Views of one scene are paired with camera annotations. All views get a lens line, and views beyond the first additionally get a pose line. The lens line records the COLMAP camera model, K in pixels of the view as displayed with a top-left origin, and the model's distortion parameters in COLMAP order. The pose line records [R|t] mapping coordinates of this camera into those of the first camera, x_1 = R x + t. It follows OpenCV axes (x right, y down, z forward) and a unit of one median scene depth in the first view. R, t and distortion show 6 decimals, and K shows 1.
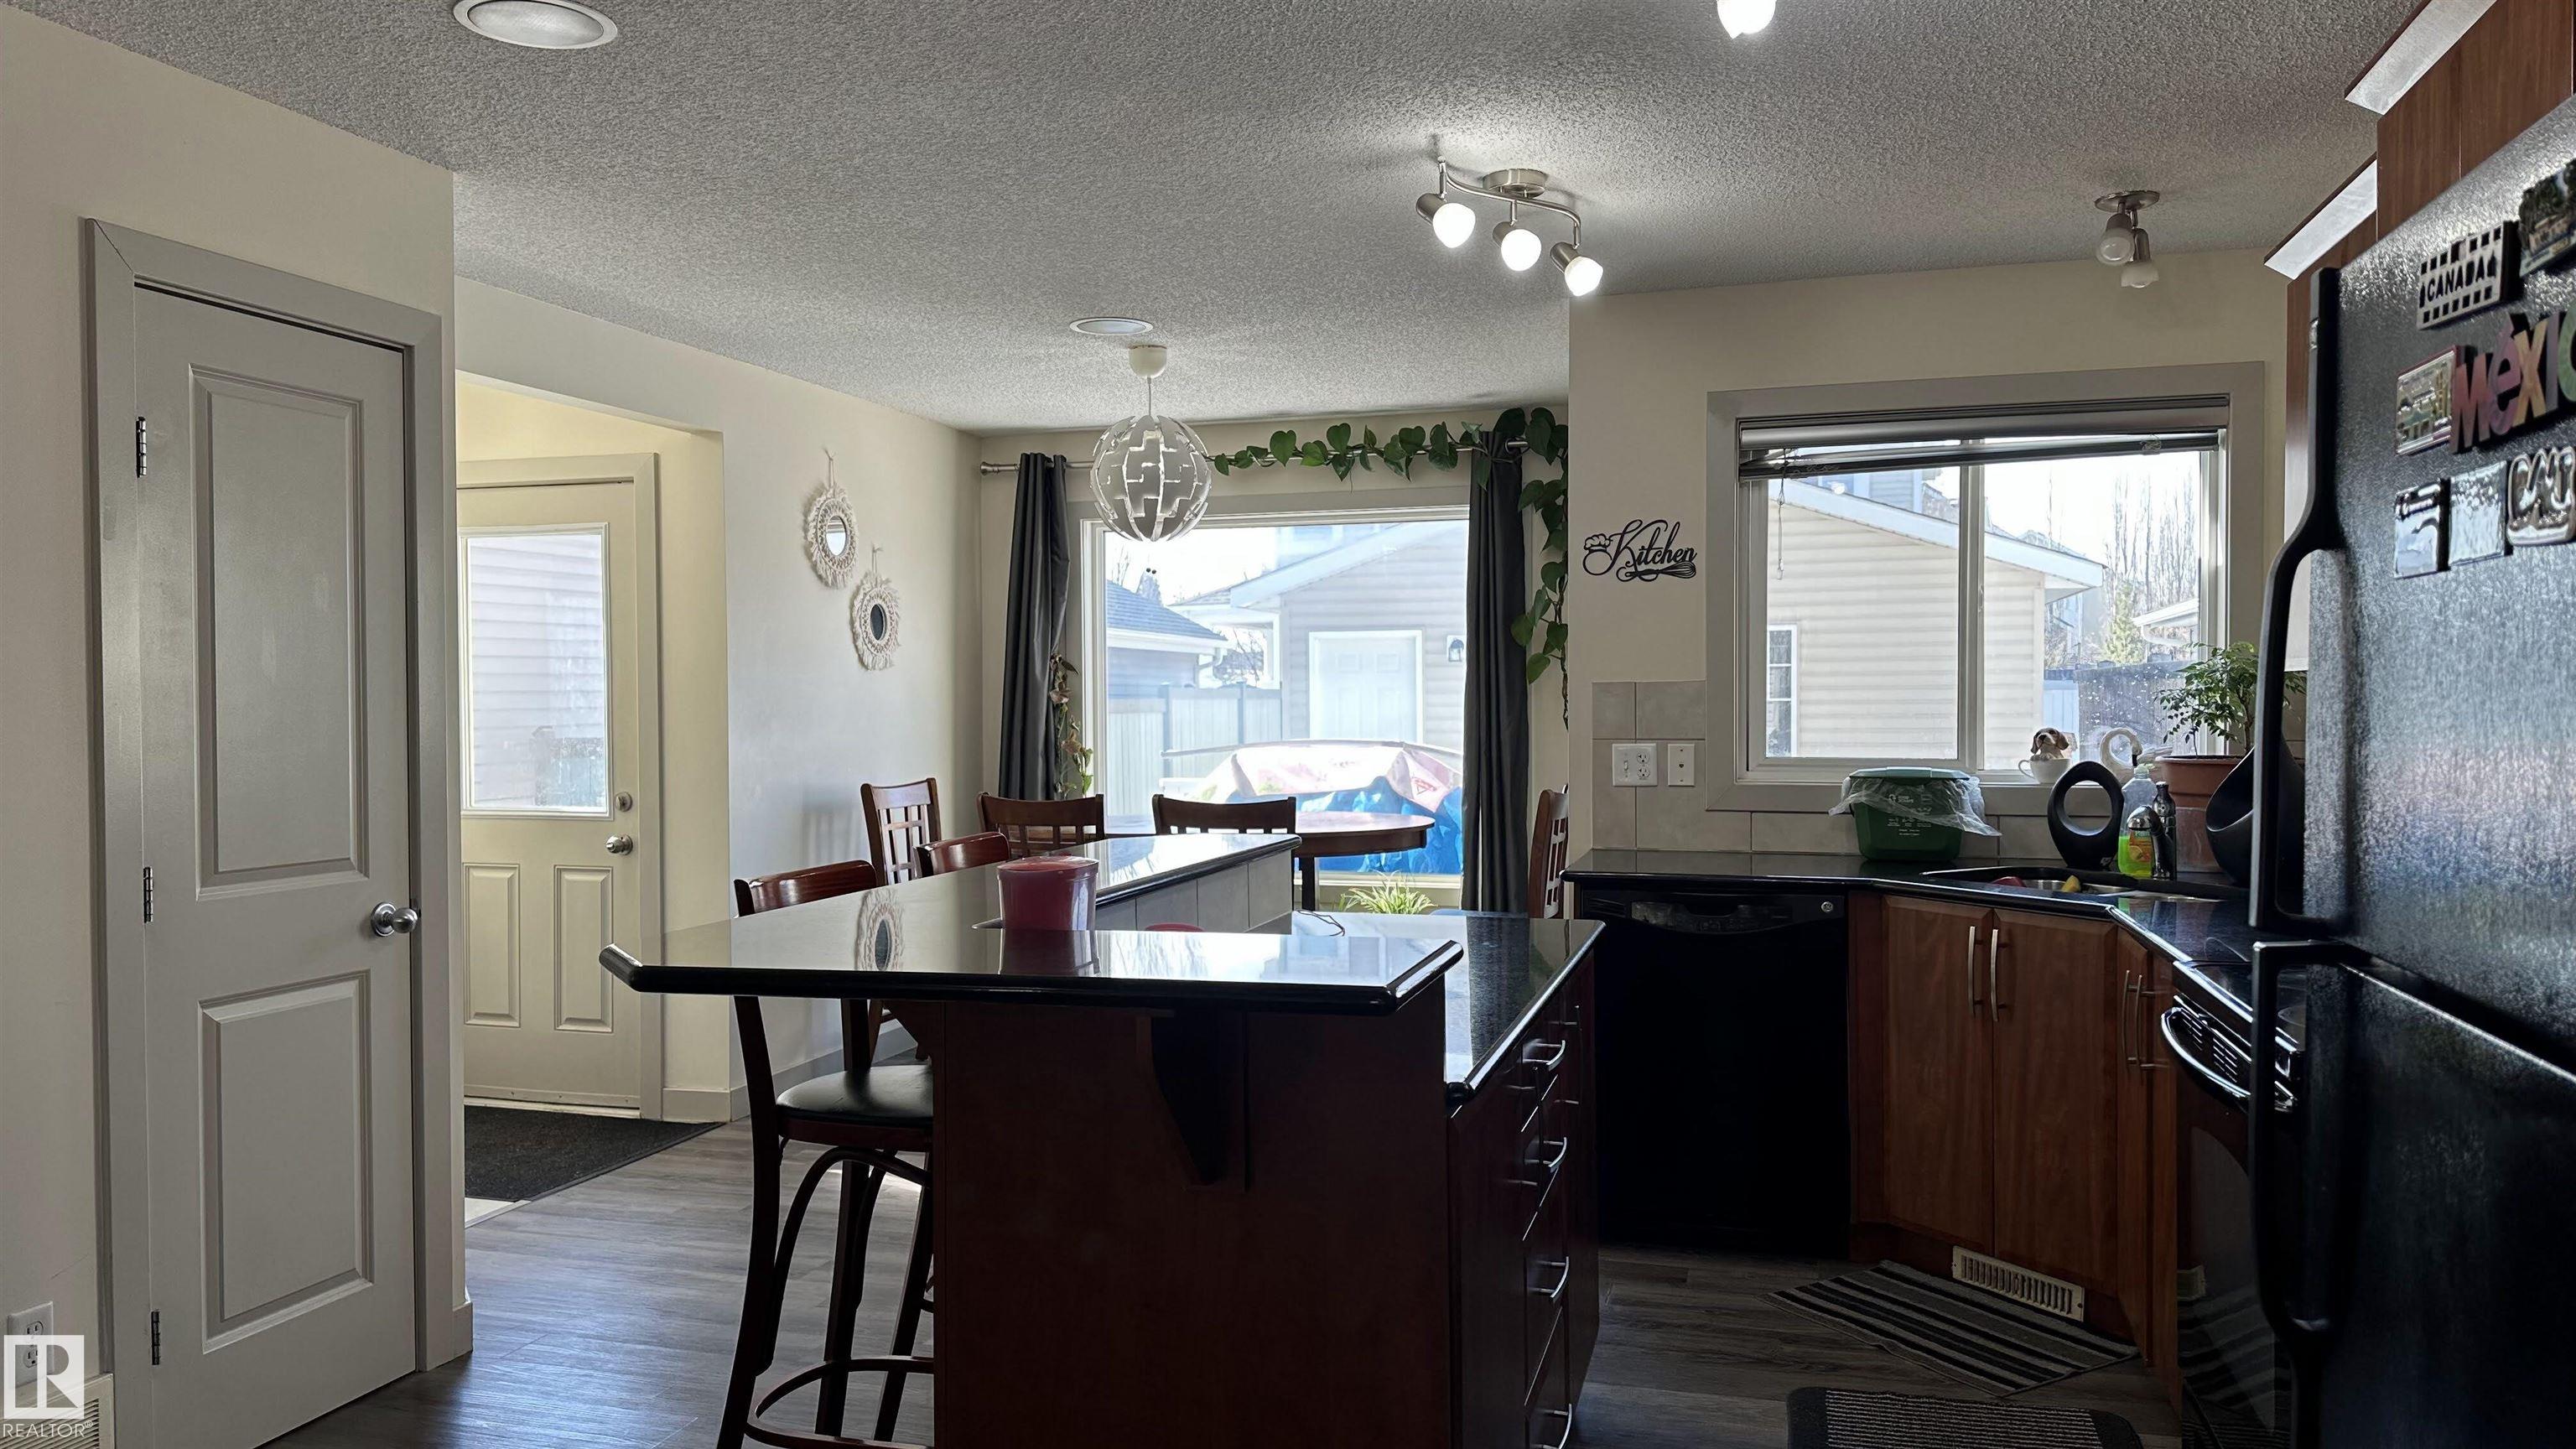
lens RADIAL K [[1781.6, 0, 1288.0], [0, 1781.6, 724.5], [0, 0, 1]] dist [0.141050, -0.236087]
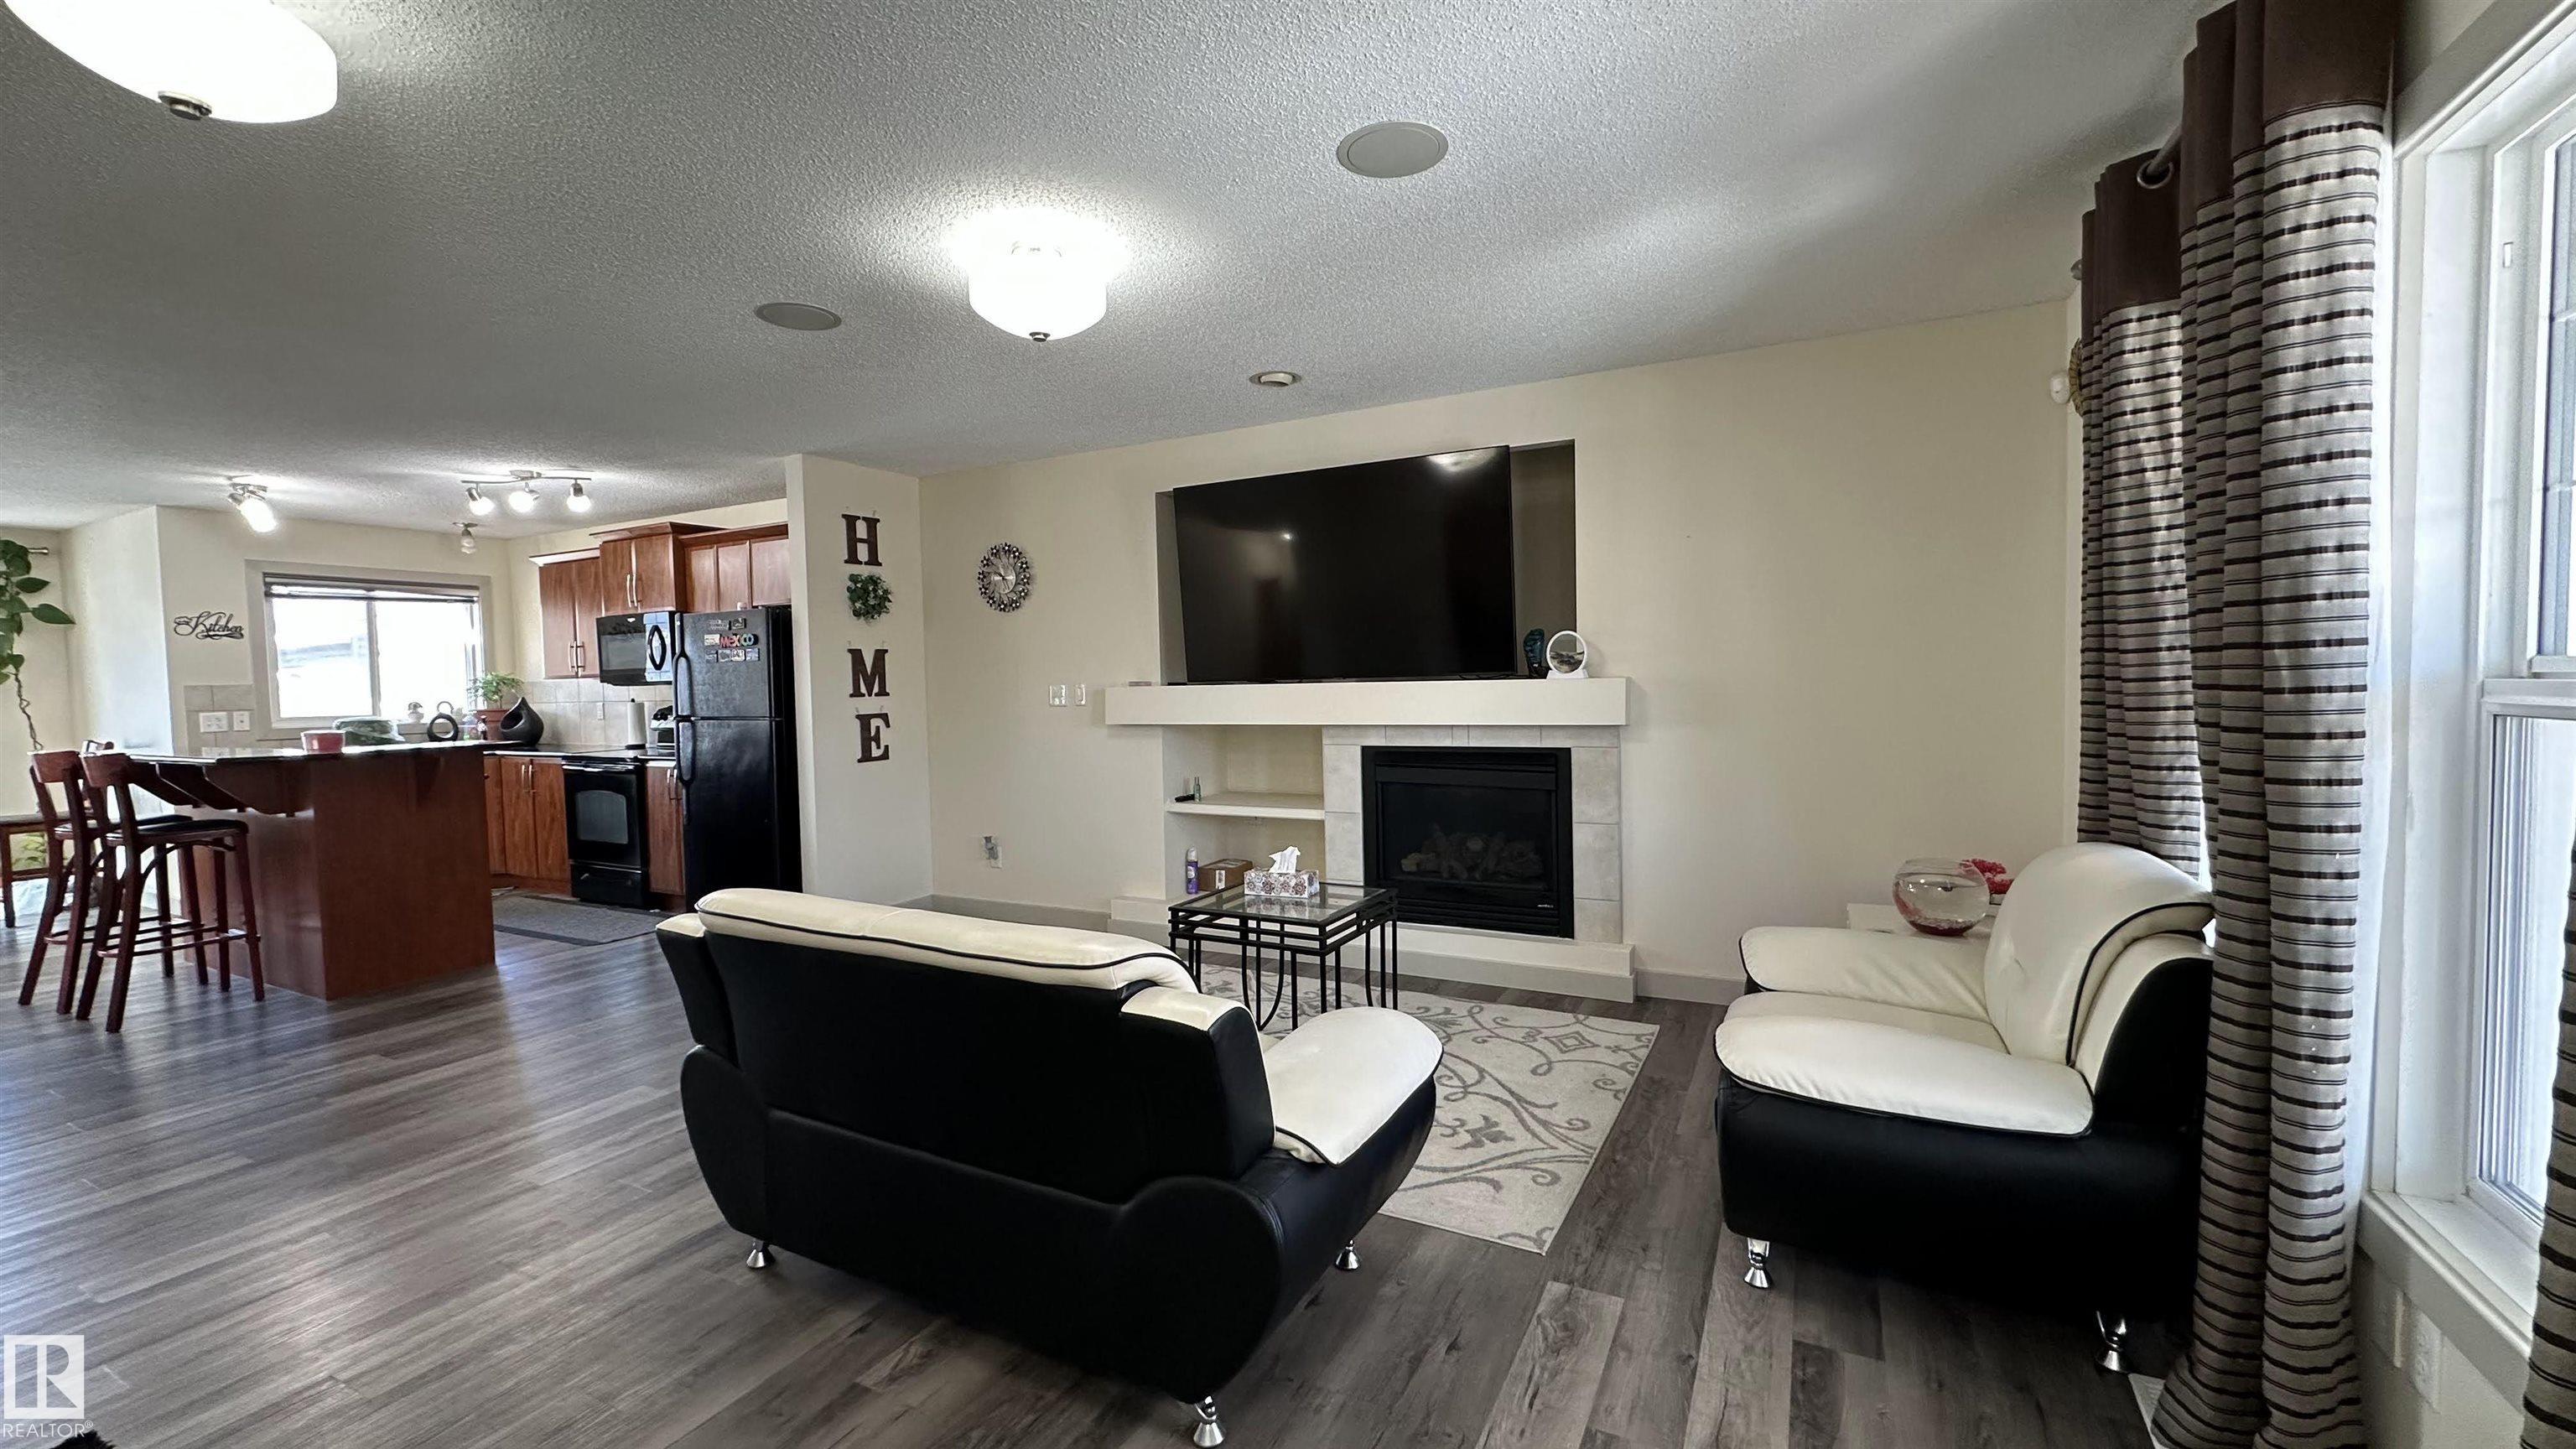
lens RADIAL K [[1023.9, 0, 1288.0], [0, 1023.9, 724.5], [0, 0, 1]] dist [-0.002592, -0.000472]
pose [[0.203434, -0.040636, 0.978245, -0.694020], [0.034812, 0.998807, 0.034251, 0.025211], [-0.978470, 0.027087, 0.204605, -0.501714]]
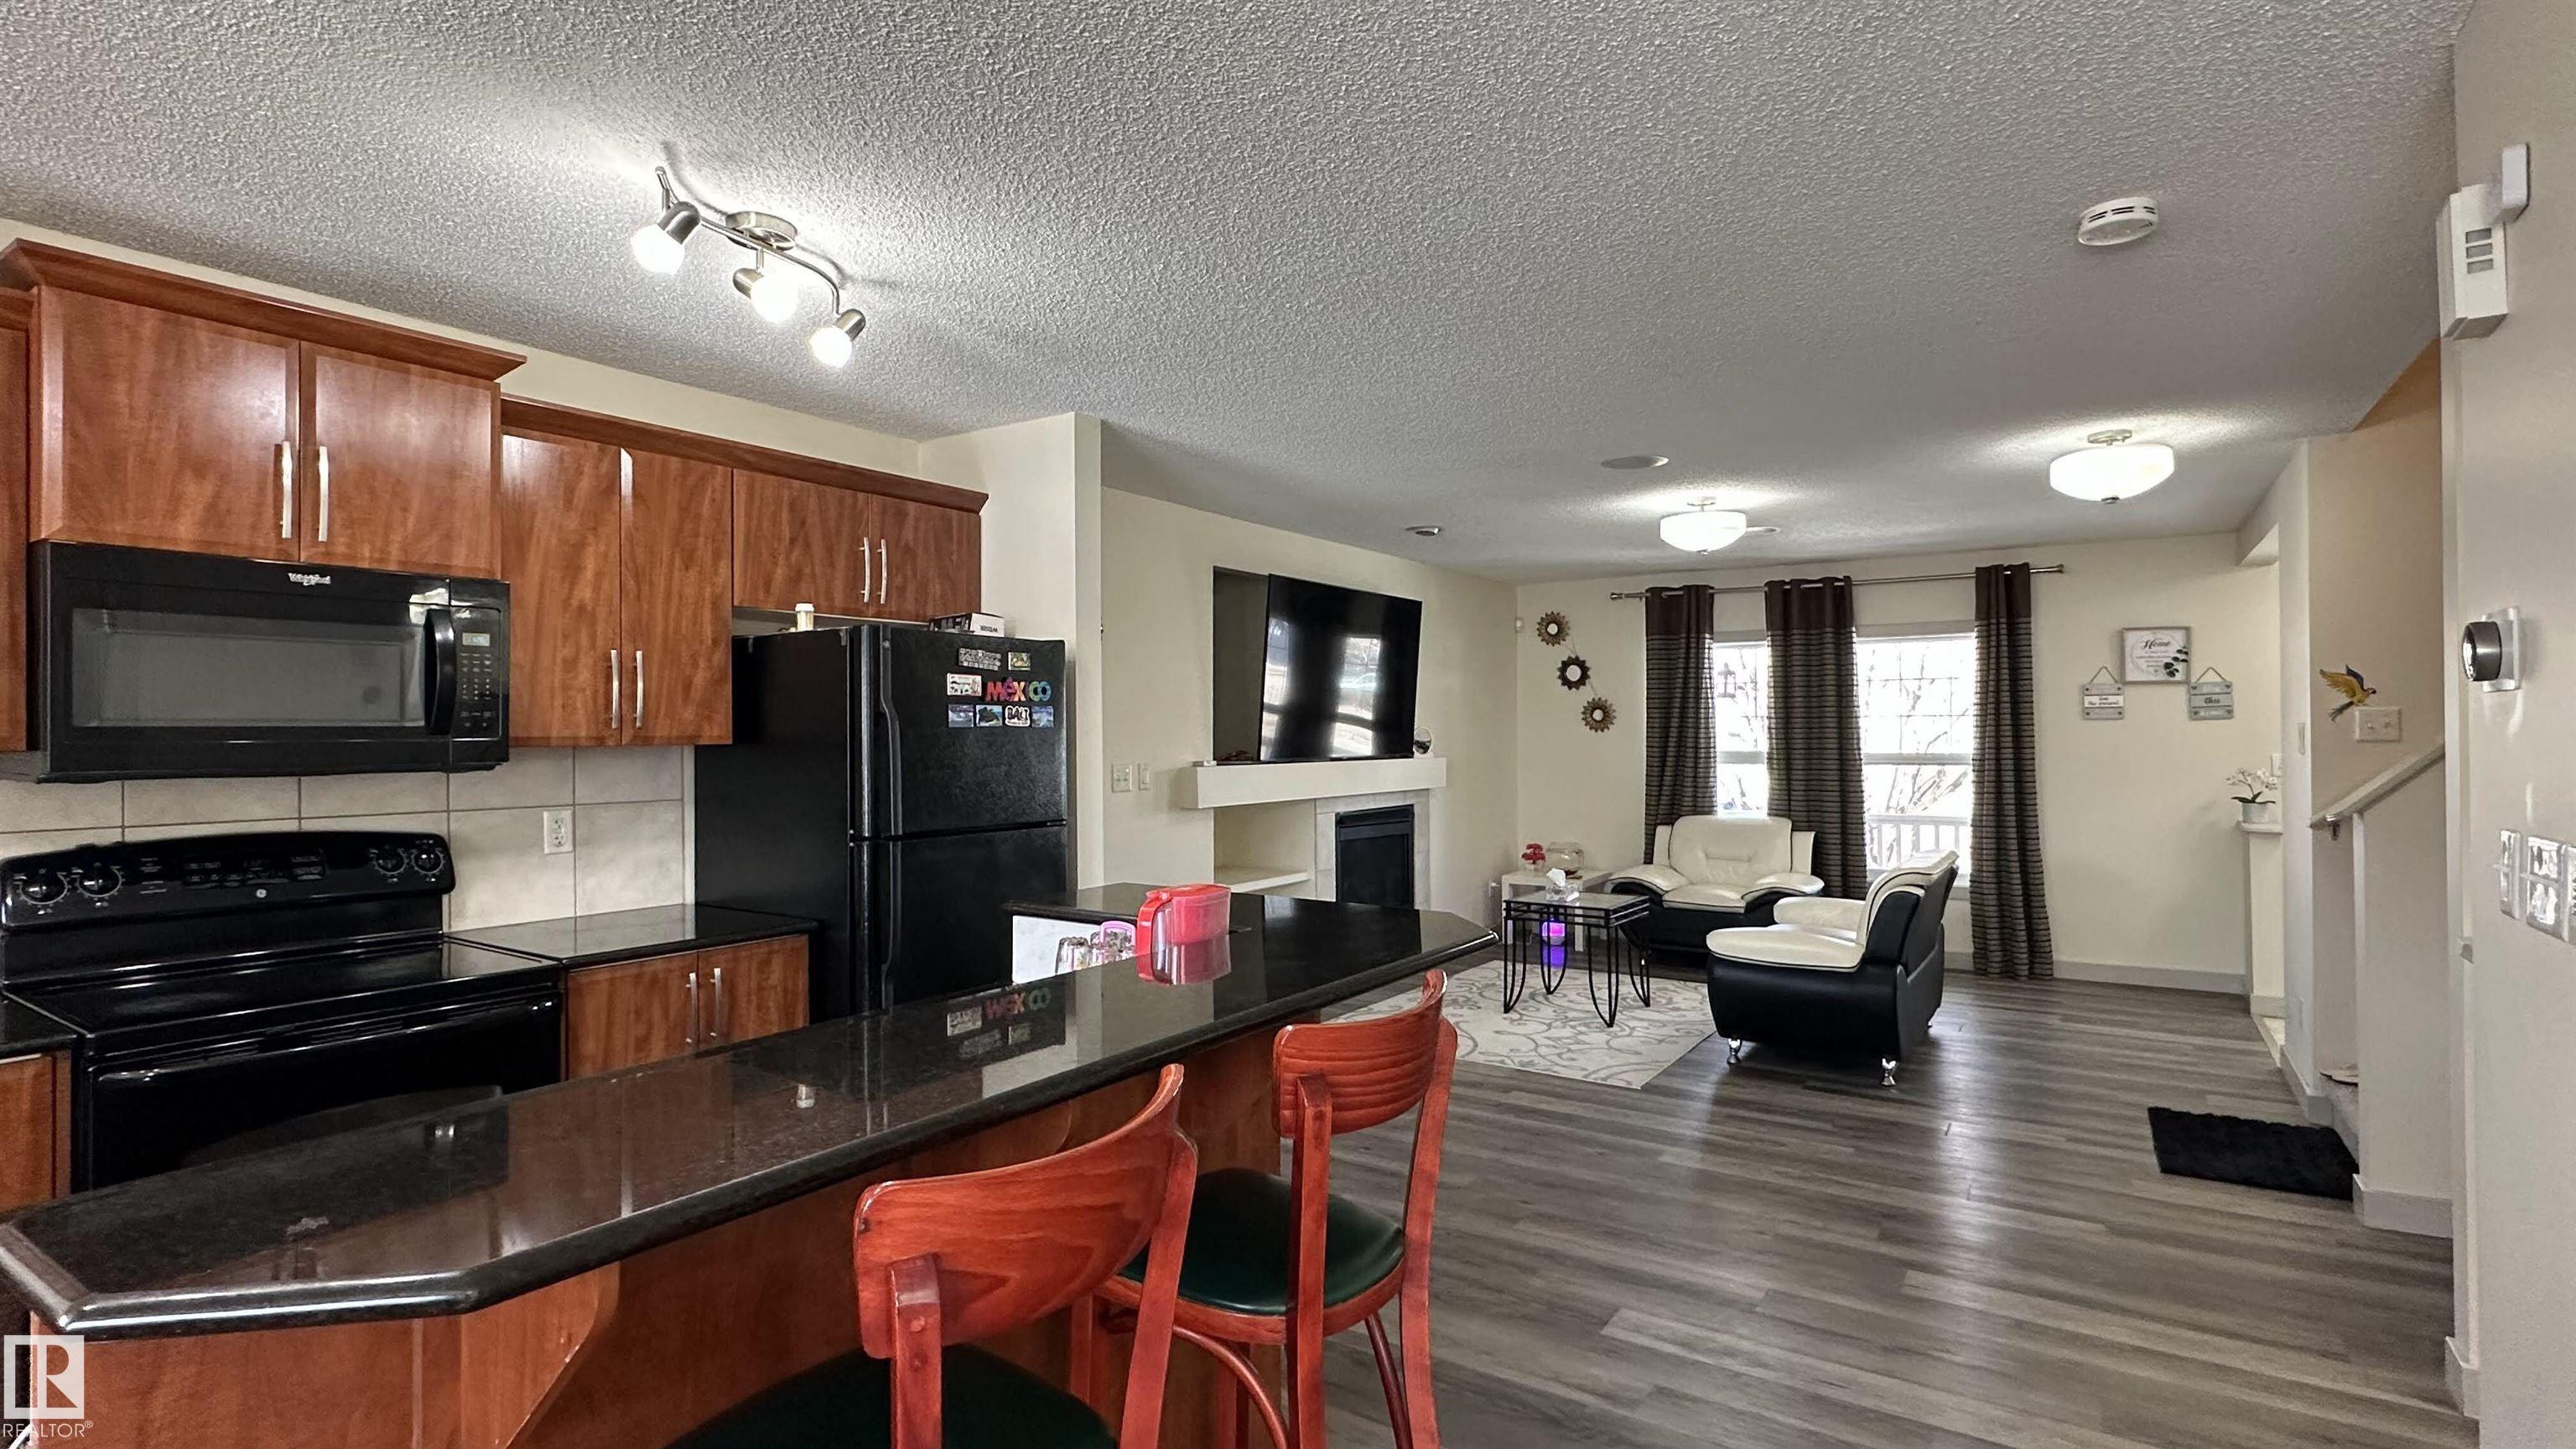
lens RADIAL K [[1223.0, 0, 1288.0], [0, 1223.0, 724.5], [0, 0, 1]] dist [-0.002742, -0.000382]
pose [[-0.951400, 0.013927, 0.307643, -0.202489], [0.016151, 0.999859, 0.004683, -0.020500], [-0.307534, 0.009424, -0.951490, 0.769094]]
